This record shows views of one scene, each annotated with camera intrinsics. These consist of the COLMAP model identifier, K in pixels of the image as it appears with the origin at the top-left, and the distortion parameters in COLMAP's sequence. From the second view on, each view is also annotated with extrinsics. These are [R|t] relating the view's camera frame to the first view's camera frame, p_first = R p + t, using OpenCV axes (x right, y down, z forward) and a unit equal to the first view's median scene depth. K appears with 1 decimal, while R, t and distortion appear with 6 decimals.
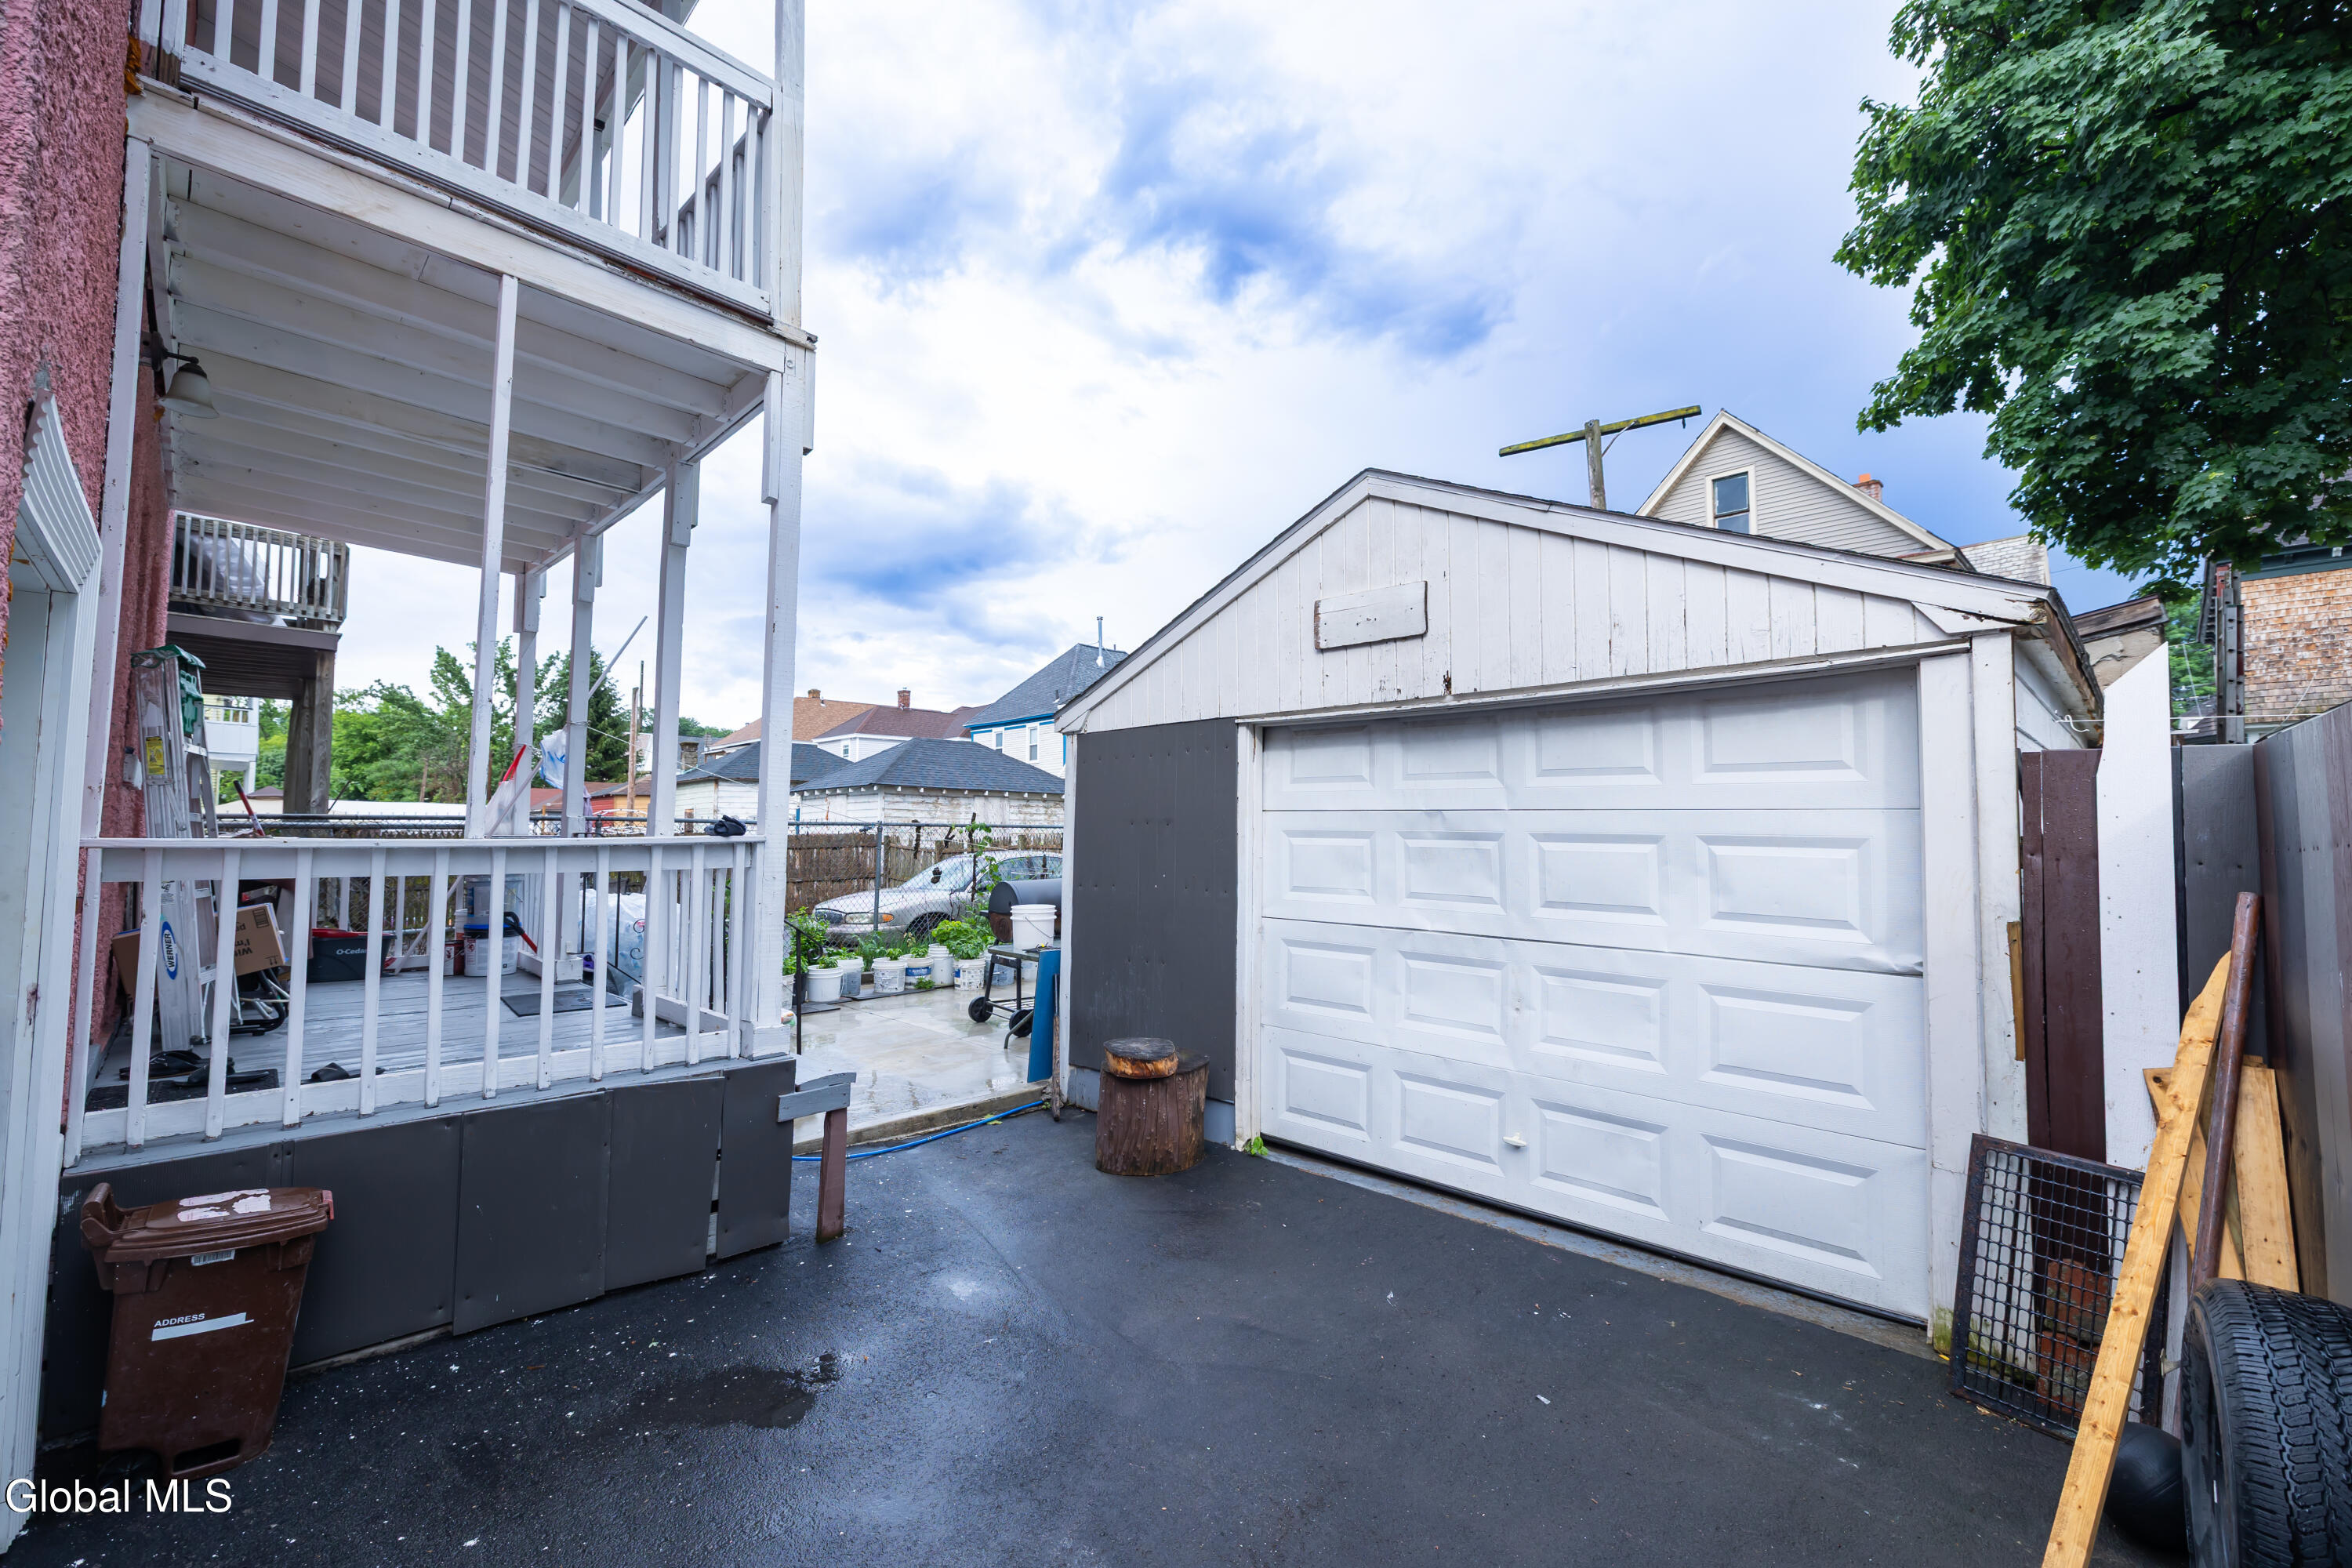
lens RADIAL K [[978.0, 0, 1177.9], [0, 978.0, 776.7], [0, 0, 1]] dist [0.000331, -0.000010]
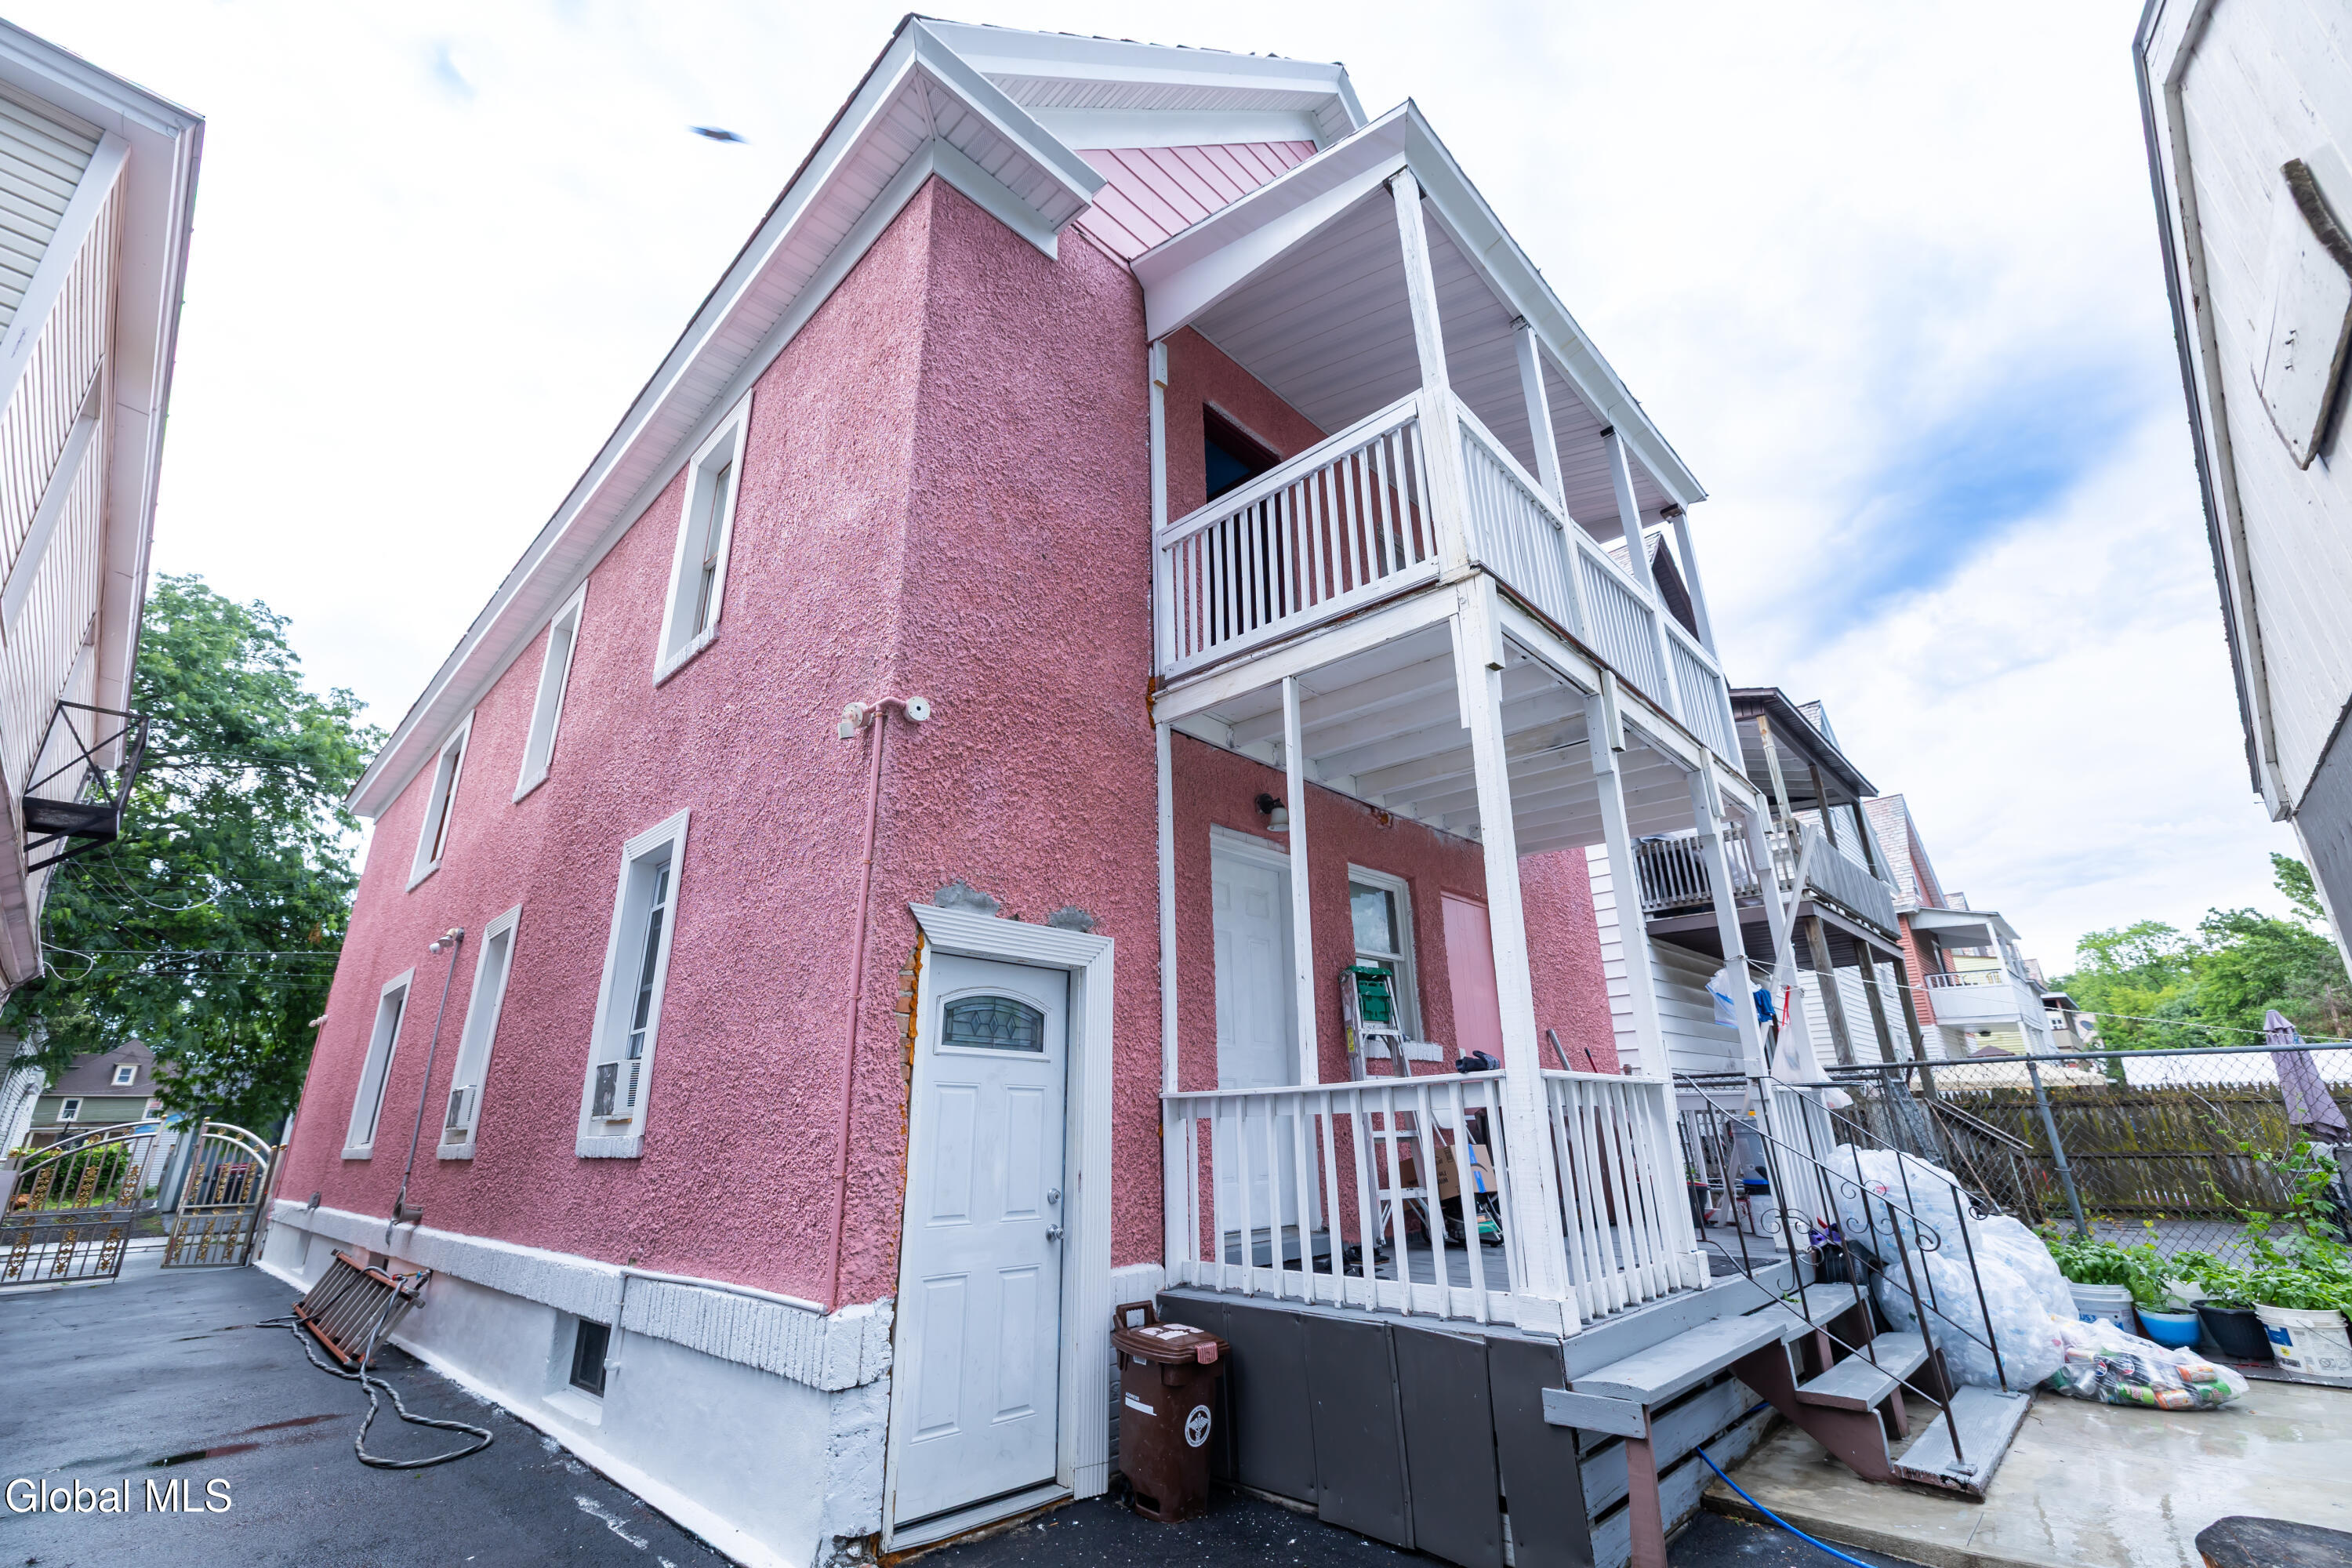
lens RADIAL K [[985.6, 0, 1179.4], [0, 985.6, 784.0], [0, 0, 1]] dist [0.006330, -0.000425]
pose [[0.023865, -0.331352, -0.943205, 0.463521], [0.088701, 0.940455, -0.328141, 0.071717], [0.995772, -0.075833, 0.051835, 0.556072]]
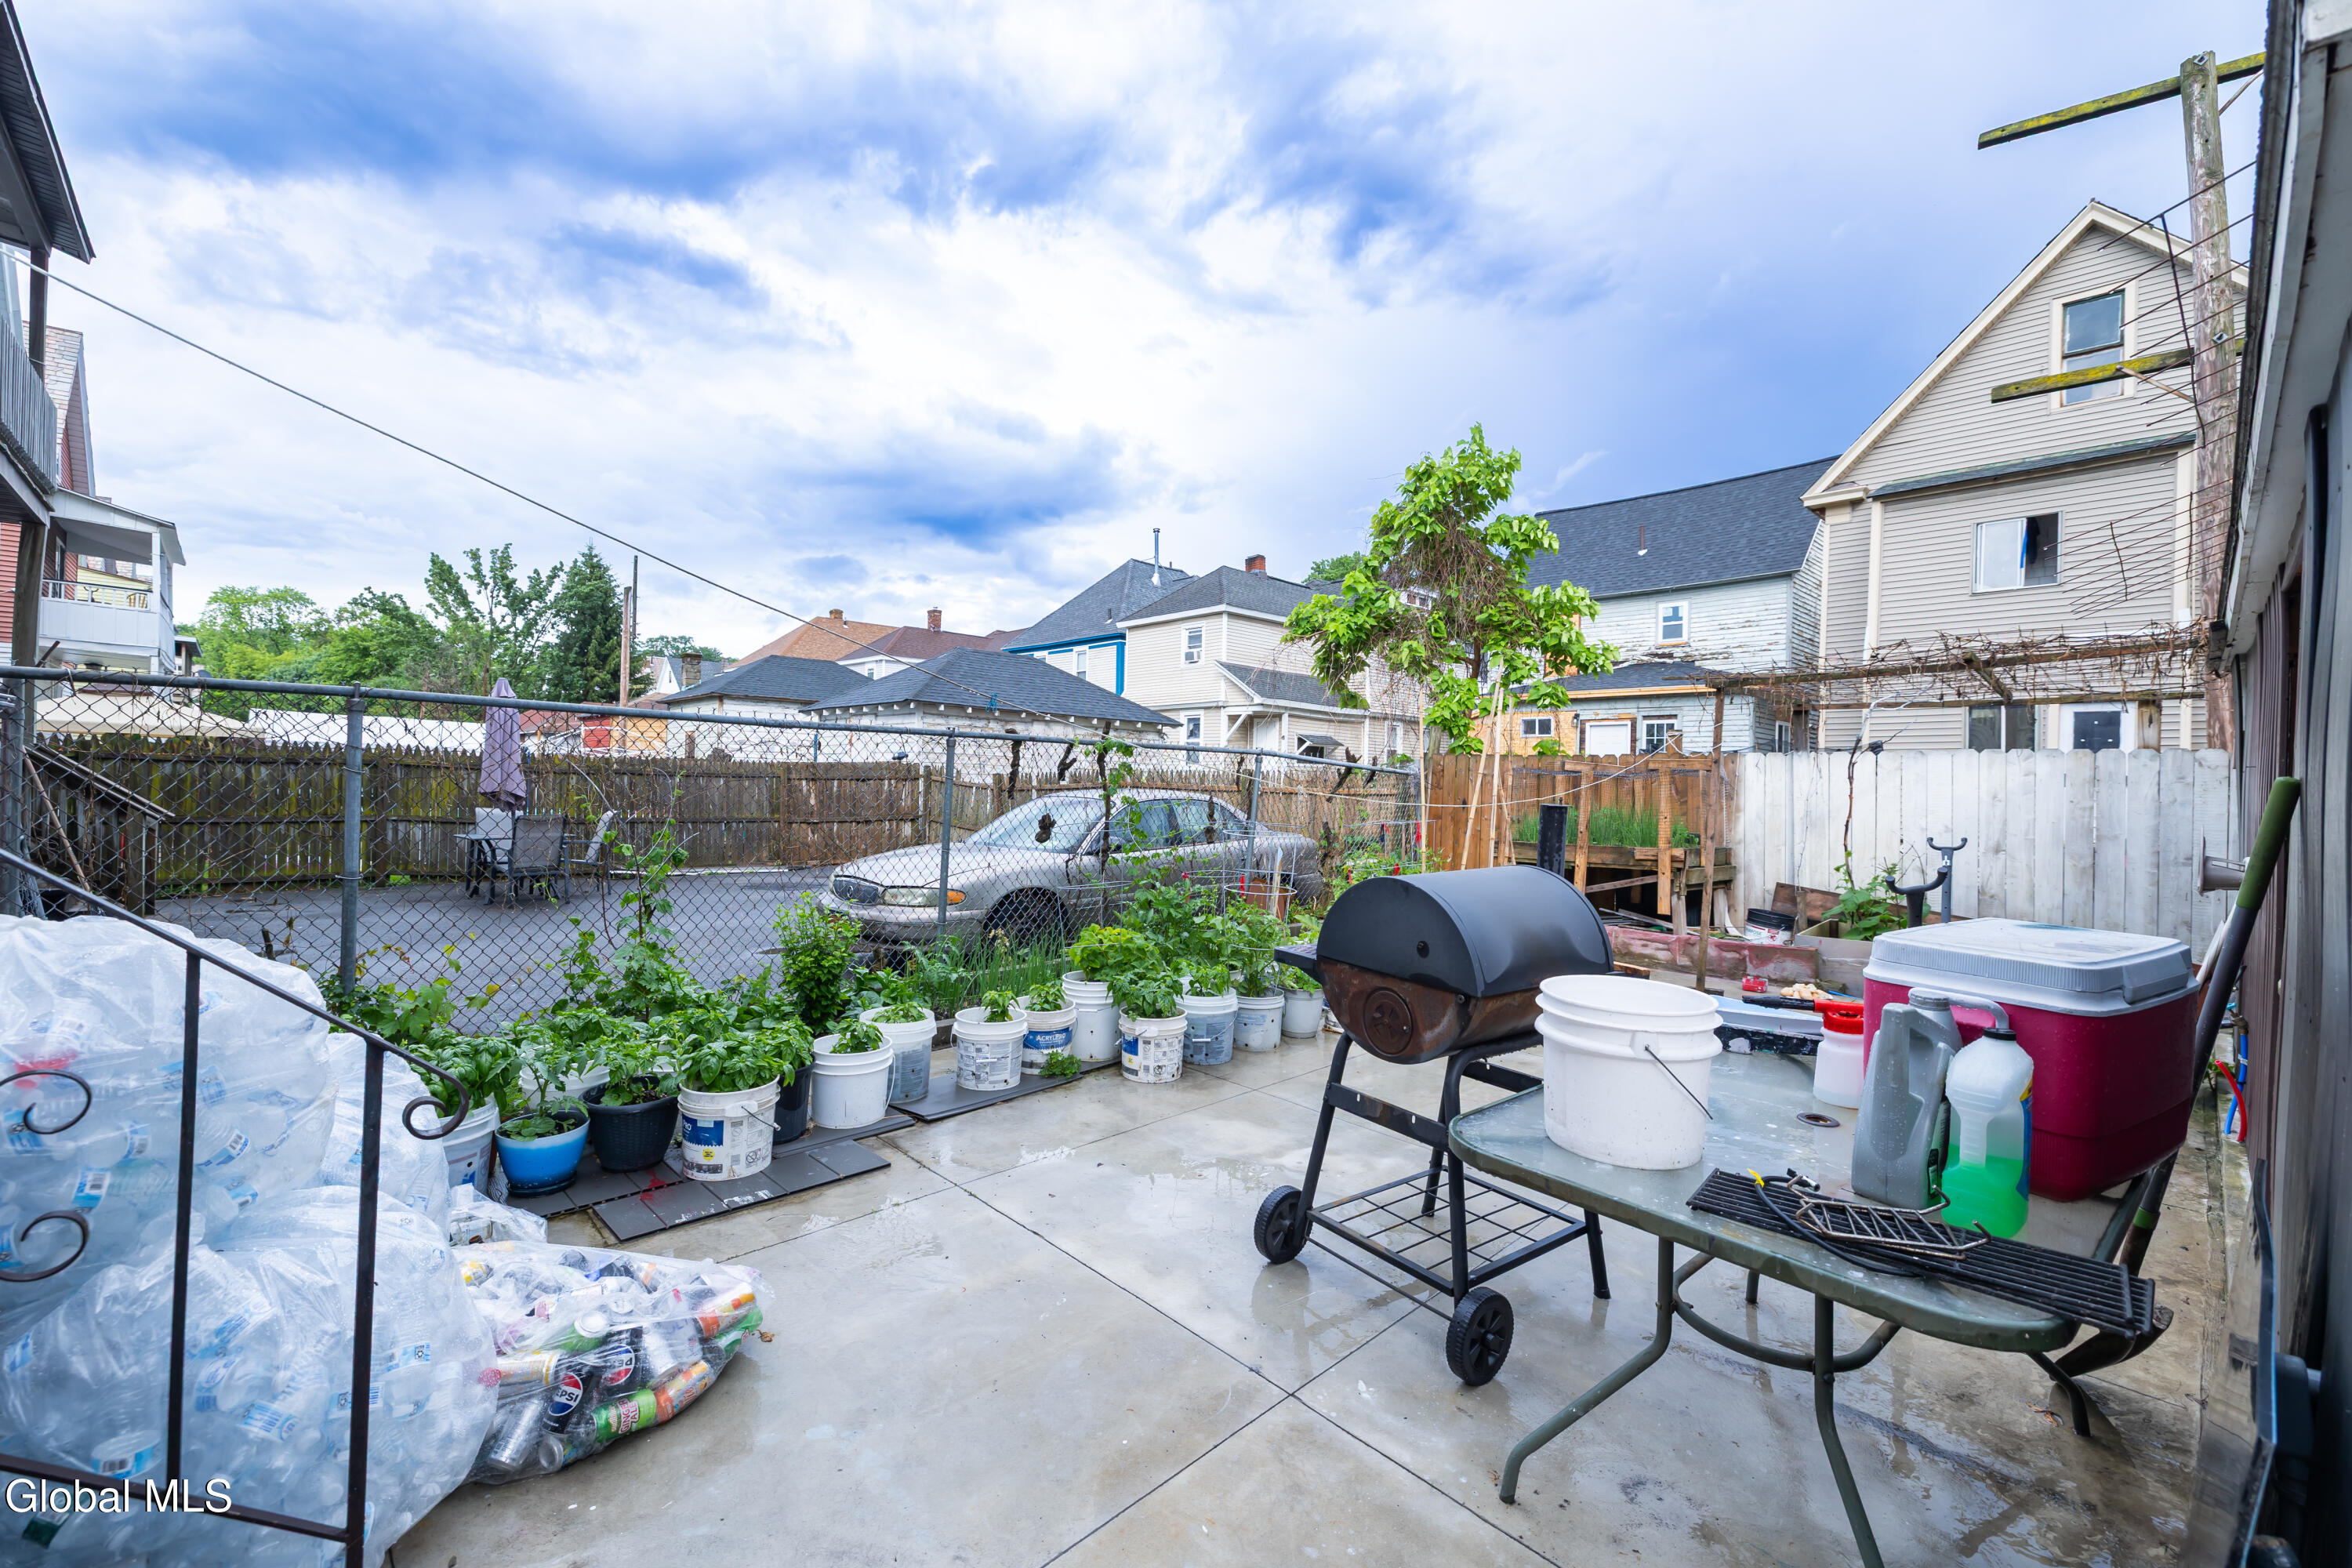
lens RADIAL K [[978.0, 0, 1177.9], [0, 978.0, 776.7], [0, 0, 1]] dist [0.000331, -0.000010]
pose [[0.999491, 0.025212, -0.019534, -0.403286], [-0.024032, 0.997999, 0.058487, 0.090480], [0.020969, -0.057988, 0.998097, 1.103380]]
